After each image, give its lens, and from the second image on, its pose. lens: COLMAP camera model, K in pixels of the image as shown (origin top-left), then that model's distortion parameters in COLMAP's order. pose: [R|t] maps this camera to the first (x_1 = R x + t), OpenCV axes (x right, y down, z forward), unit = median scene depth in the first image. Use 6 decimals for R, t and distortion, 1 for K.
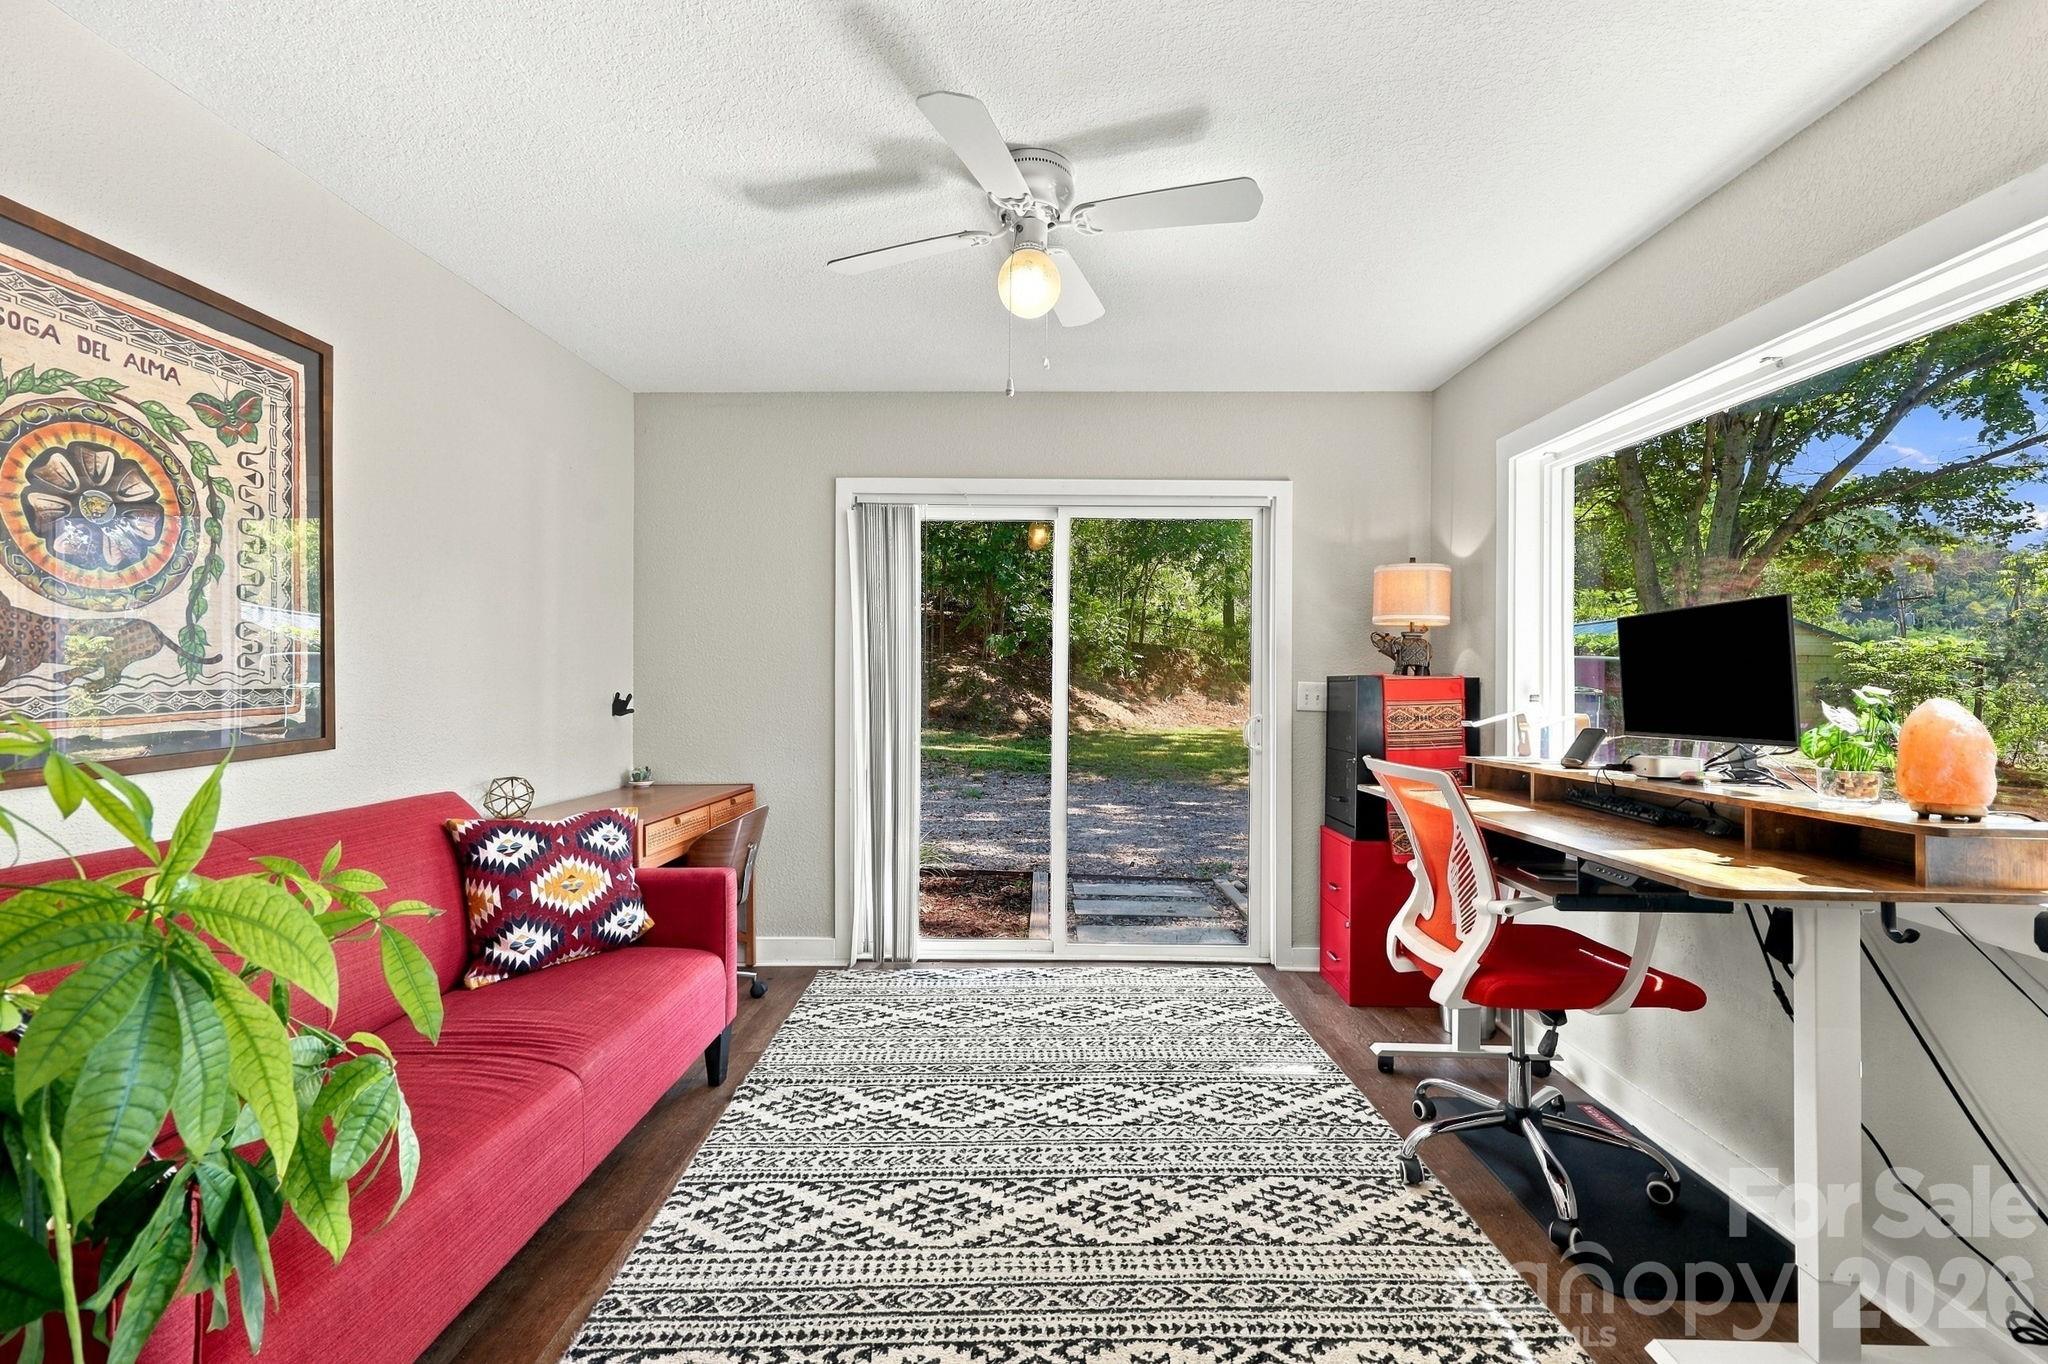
lens RADIAL K [[813.9, 0, 1024.0], [0, 813.9, 682.0], [0, 0, 1]] dist [-0.004648, 0.000326]
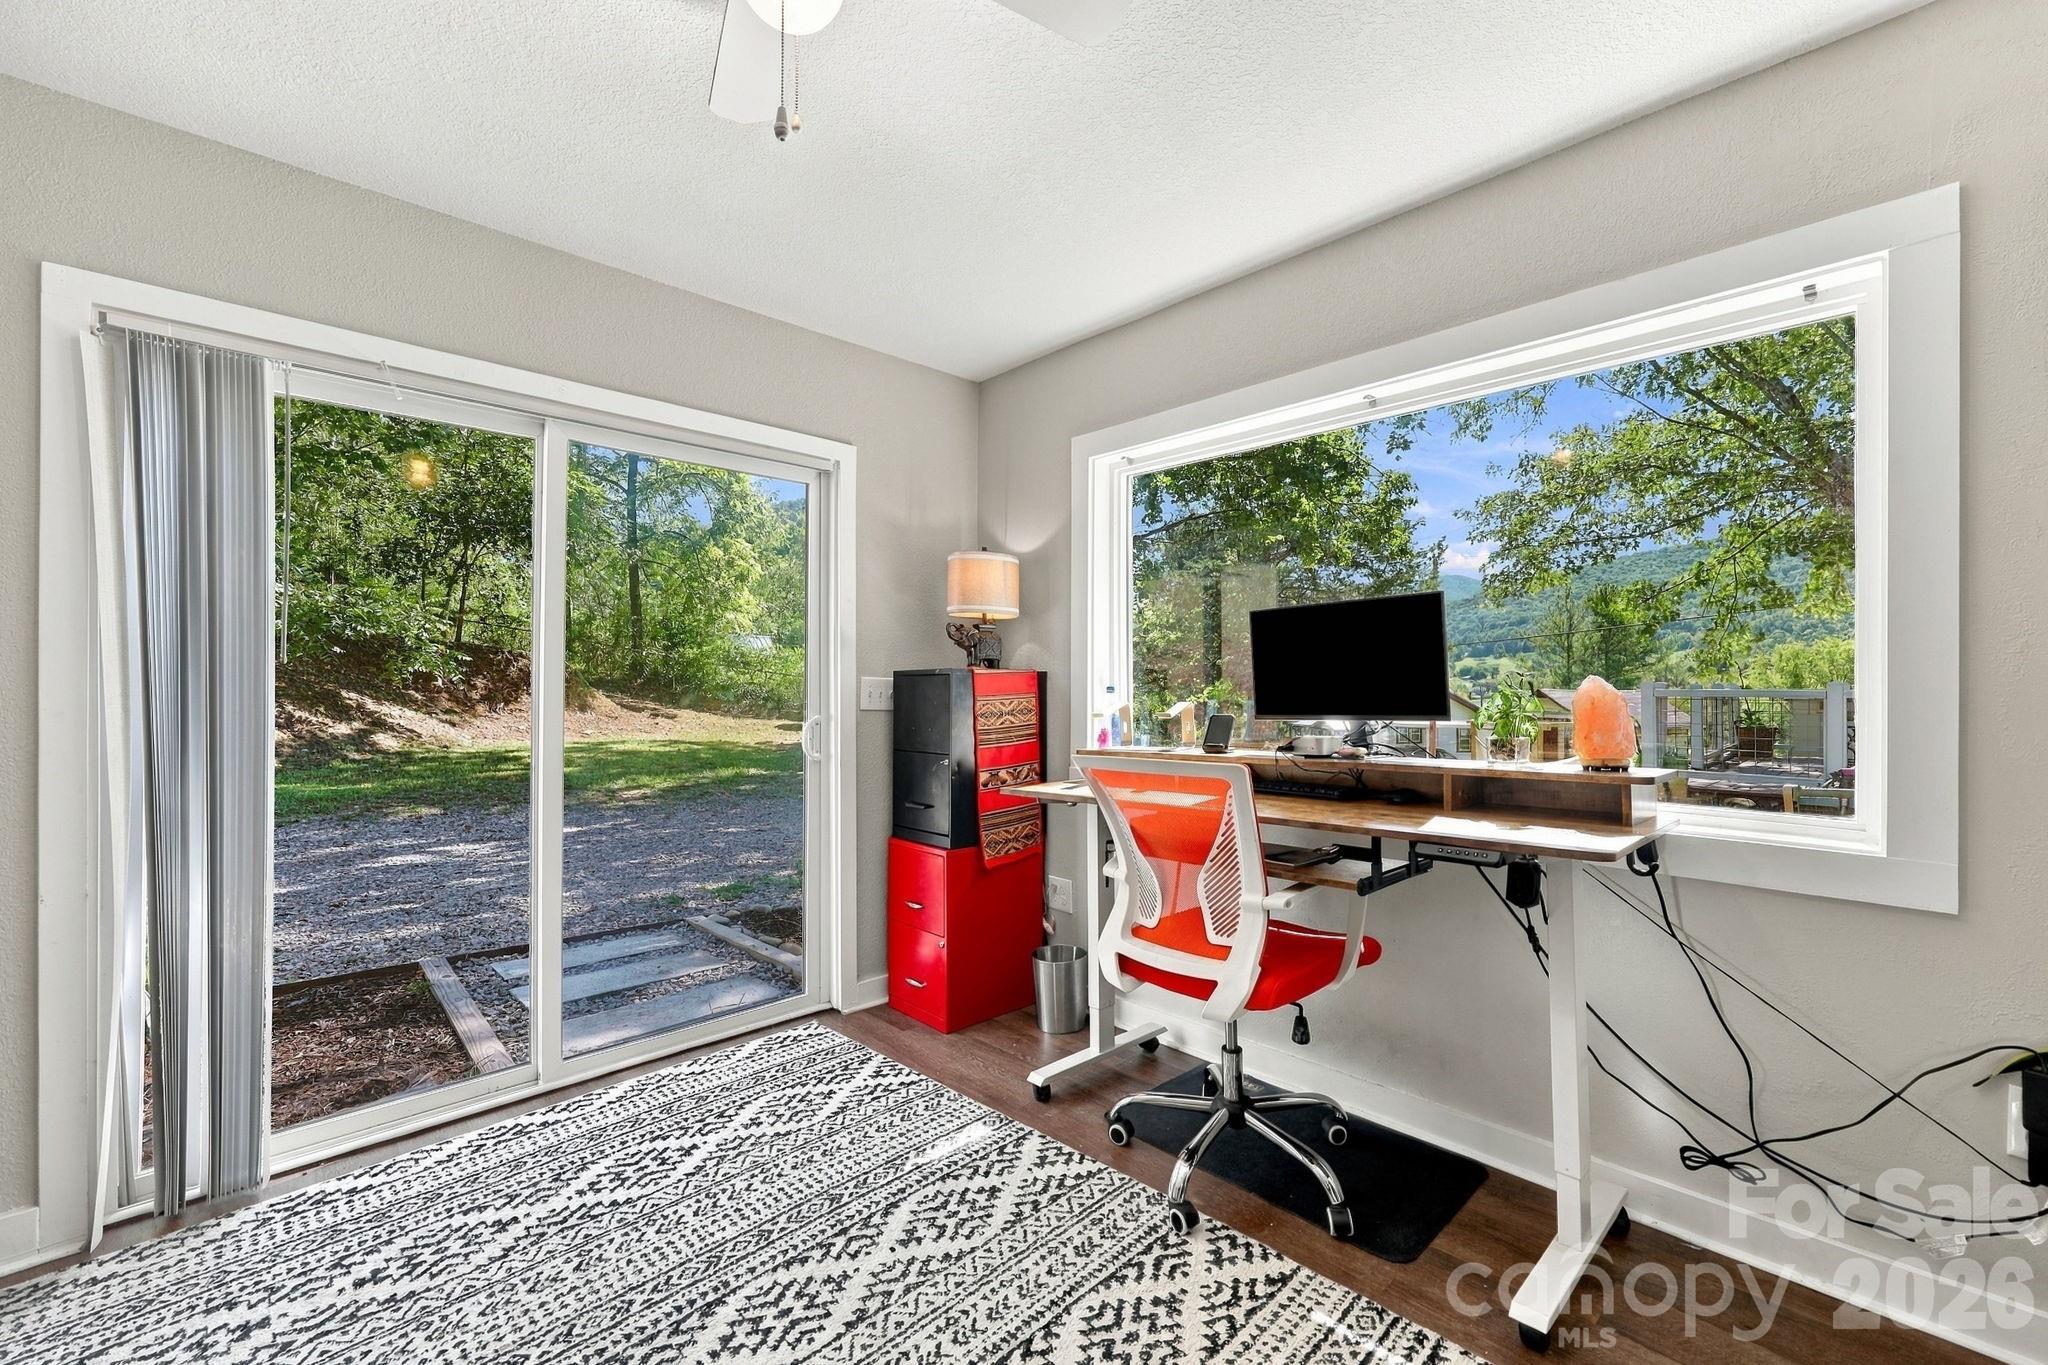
lens RADIAL K [[813.9, 0, 1024.0], [0, 813.9, 682.5], [0, 0, 1]] dist [-0.004648, 0.000326]
pose [[0.727658, -0.005834, 0.685915, -0.161311], [0.009479, 0.999954, -0.001551, 0.010157], [-0.685874, 0.007630, 0.727680, 0.291253]]
